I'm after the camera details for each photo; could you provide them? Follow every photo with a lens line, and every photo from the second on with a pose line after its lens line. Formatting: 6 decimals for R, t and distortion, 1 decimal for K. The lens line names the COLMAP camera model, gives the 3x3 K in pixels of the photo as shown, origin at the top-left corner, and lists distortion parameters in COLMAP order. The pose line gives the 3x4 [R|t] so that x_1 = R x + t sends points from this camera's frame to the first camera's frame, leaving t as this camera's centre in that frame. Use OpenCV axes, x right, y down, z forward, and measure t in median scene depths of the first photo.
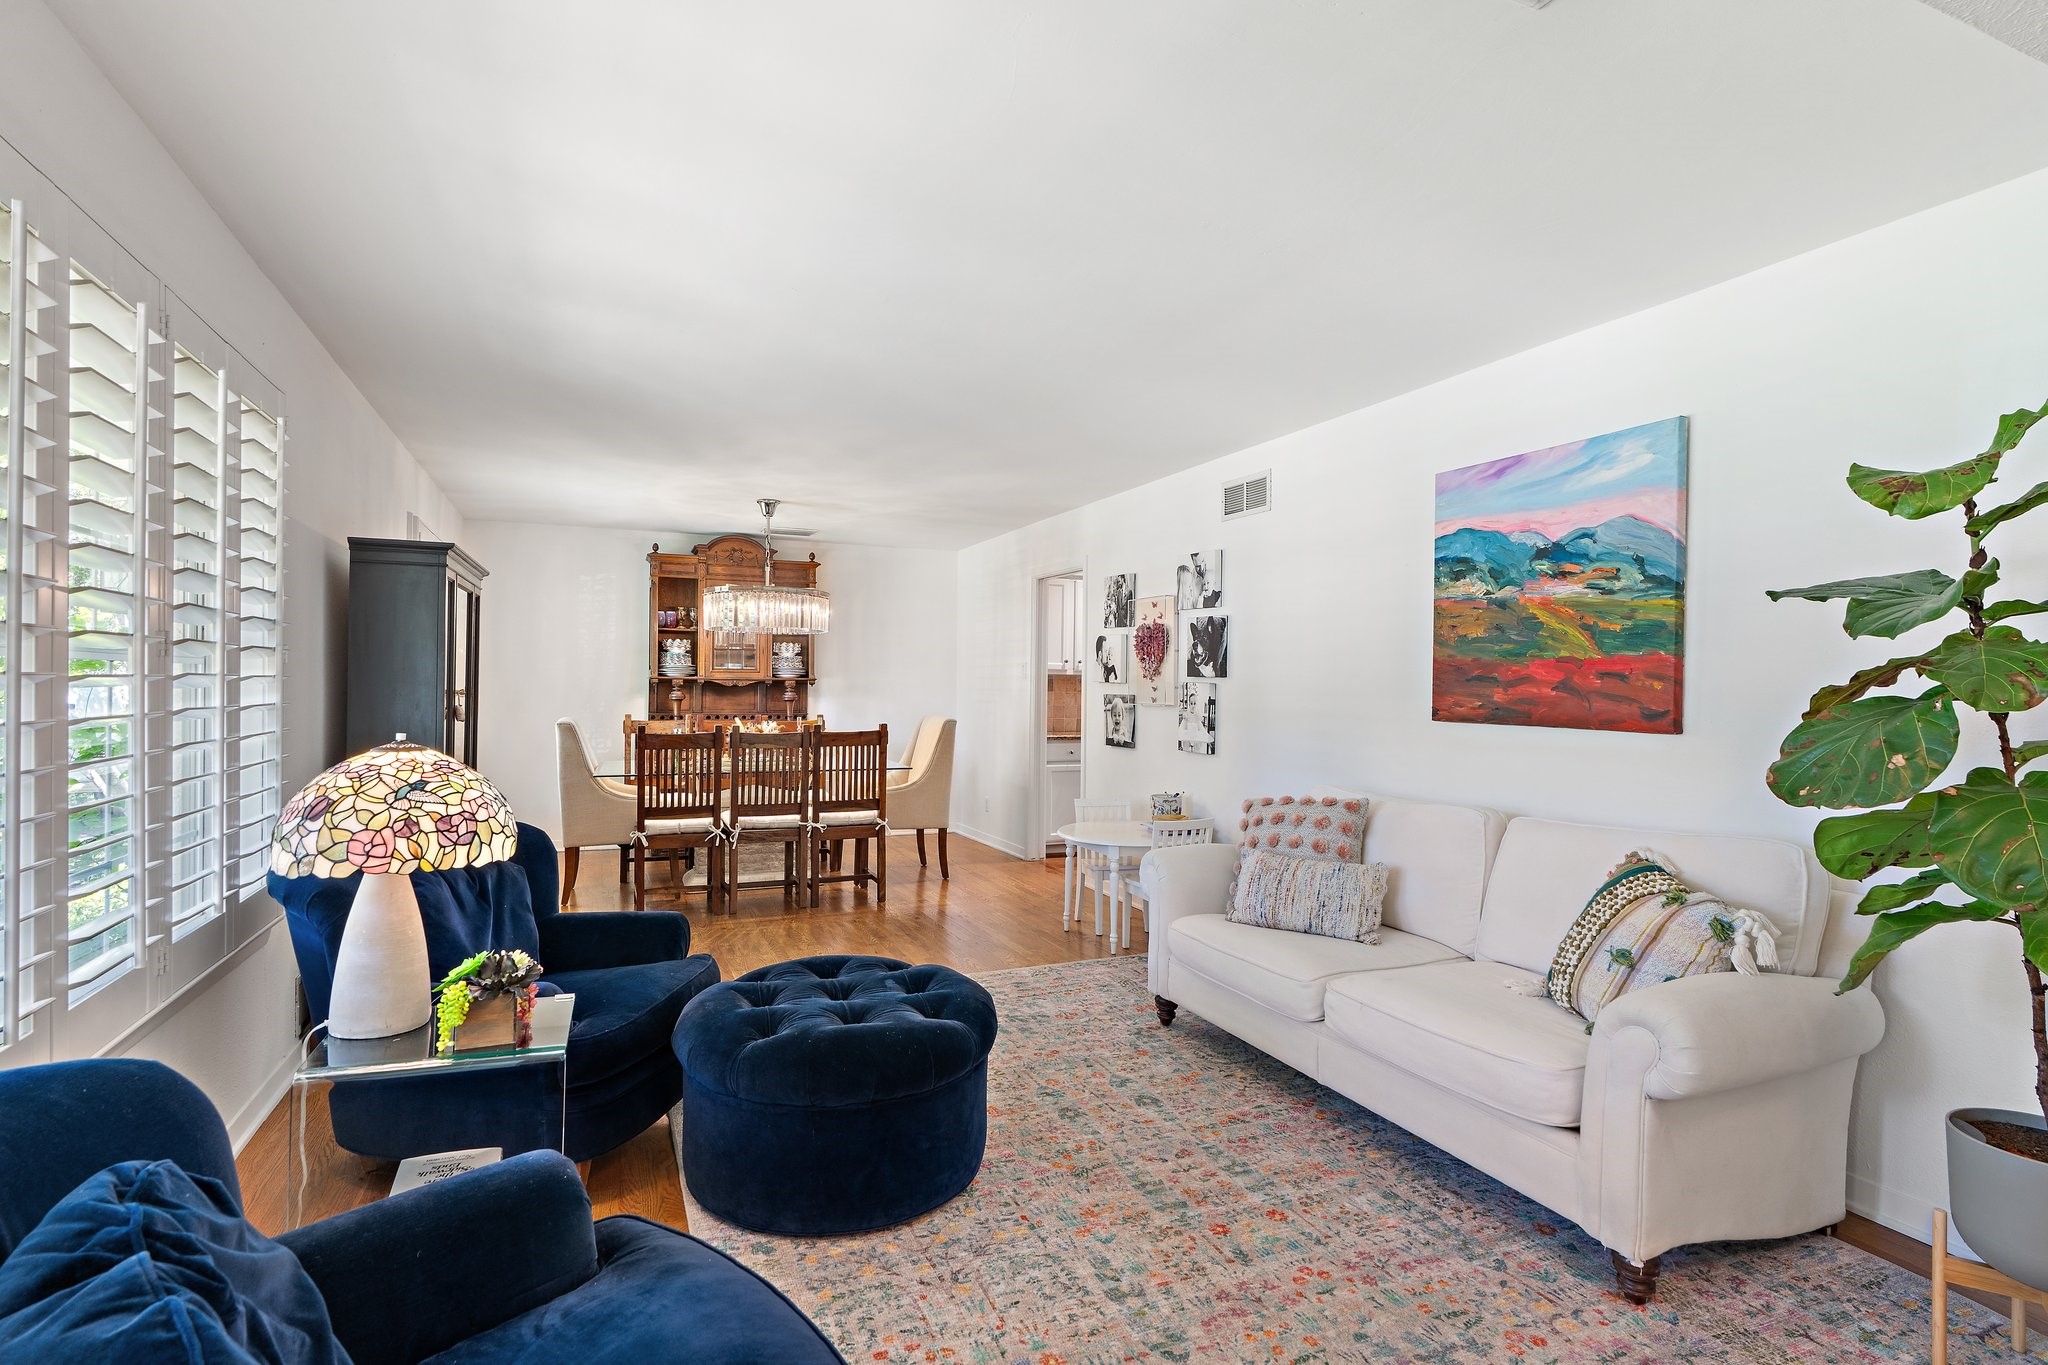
lens RADIAL K [[1035.7, 0, 1015.0], [0, 1035.7, 683.2], [0, 0, 1]] dist [-0.001517, 0.000048]
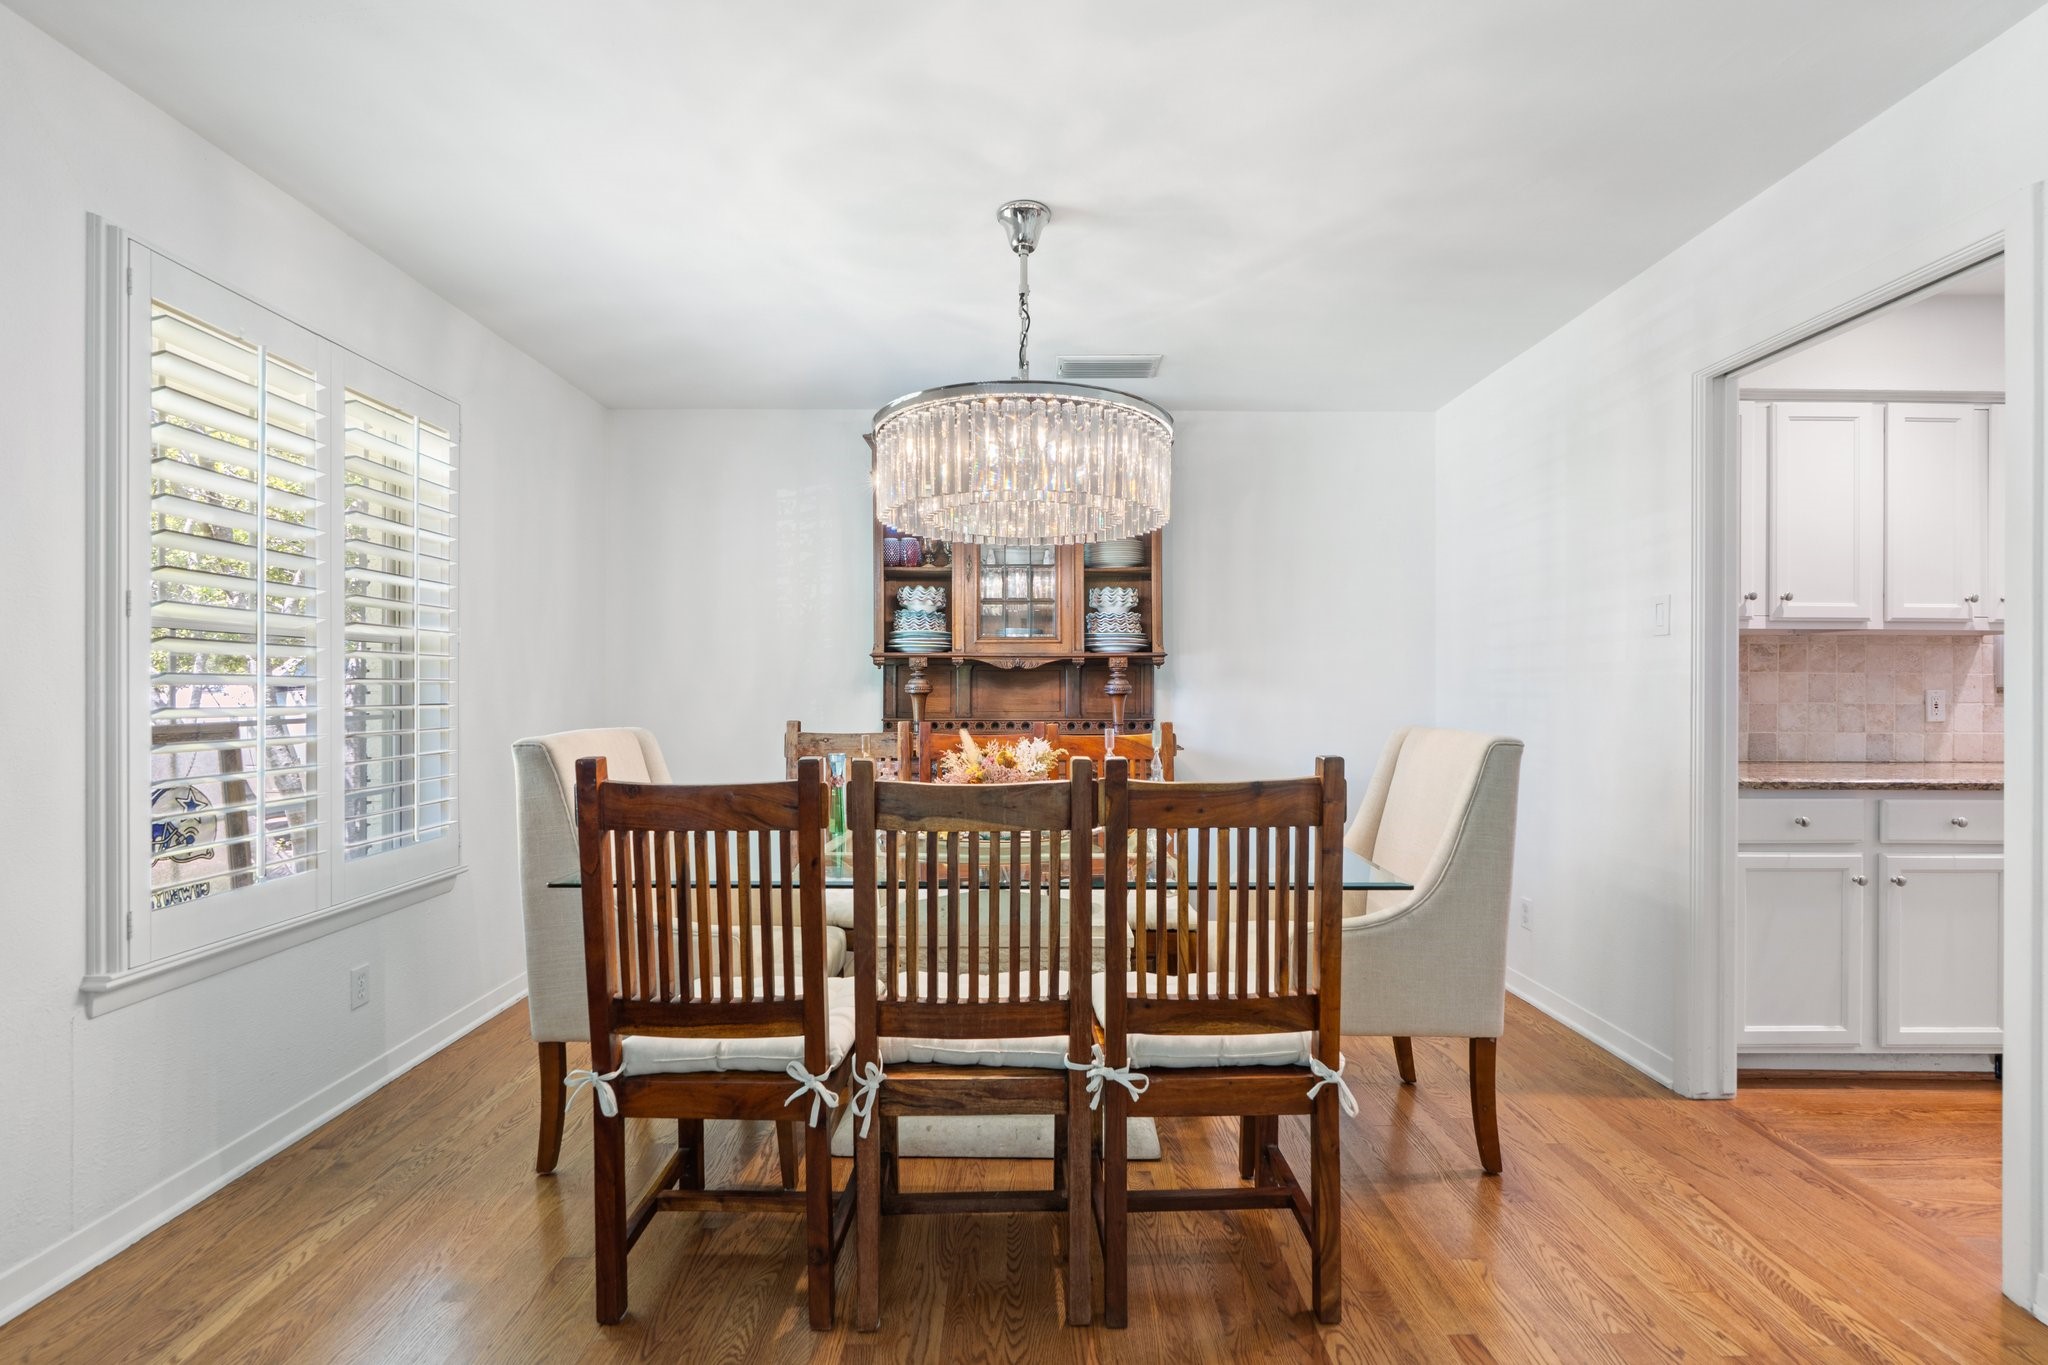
lens RADIAL K [[923.4, 0, 1012.4], [0, 923.4, 689.5], [0, 0, 1]] dist [-0.009358, 0.002269]
pose [[0.922851, -0.006384, -0.385104, -0.088347], [0.007206, 0.999974, 0.000692, 0.014397], [0.385089, -0.003413, 0.922873, 0.575629]]
